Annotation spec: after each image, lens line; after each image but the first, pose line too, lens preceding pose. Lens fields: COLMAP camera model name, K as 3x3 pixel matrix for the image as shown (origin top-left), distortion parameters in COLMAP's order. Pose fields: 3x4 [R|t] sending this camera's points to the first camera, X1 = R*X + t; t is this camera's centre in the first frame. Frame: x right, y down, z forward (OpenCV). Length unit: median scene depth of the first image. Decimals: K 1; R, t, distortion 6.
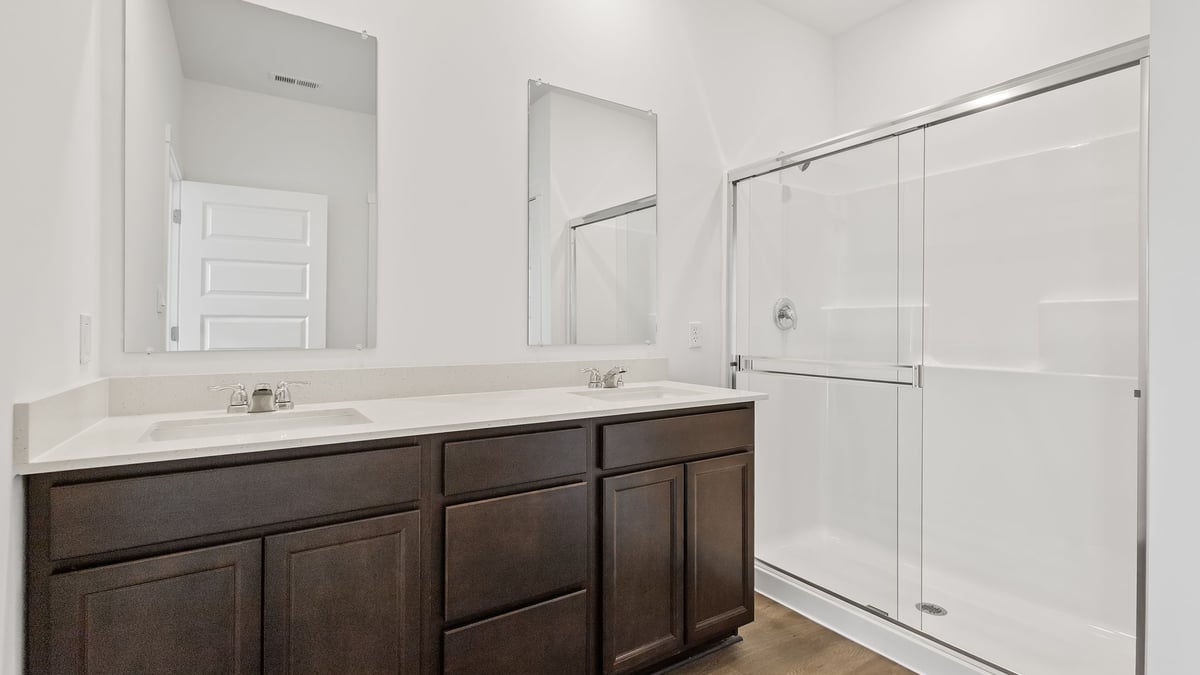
lens RADIAL K [[556.2, 0, 602.0], [0, 556.2, 330.5], [0, 0, 1]] dist [0.004664, -0.000187]
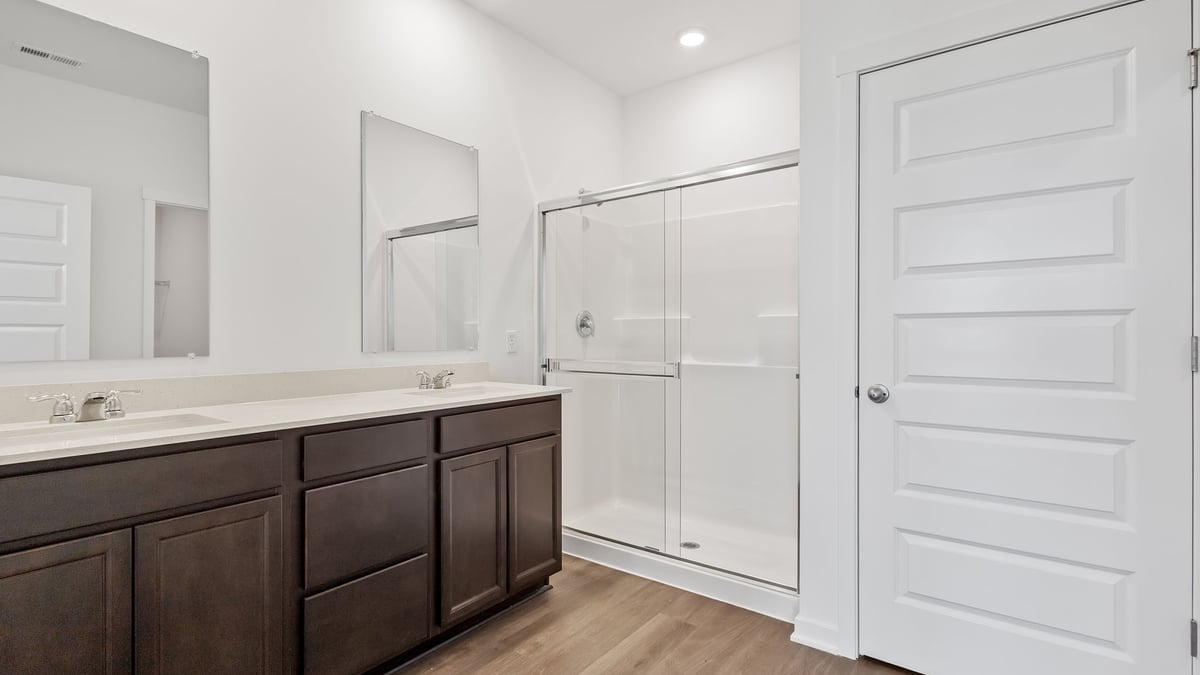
lens RADIAL K [[556.2, 0, 602.0], [0, 556.2, 330.5], [0, 0, 1]] dist [0.004664, -0.000187]
pose [[0.941920, -0.001924, 0.335830, -0.064941], [0.006560, 0.999898, -0.012671, 0.000716], [-0.335772, 0.014138, 0.941837, -0.229599]]
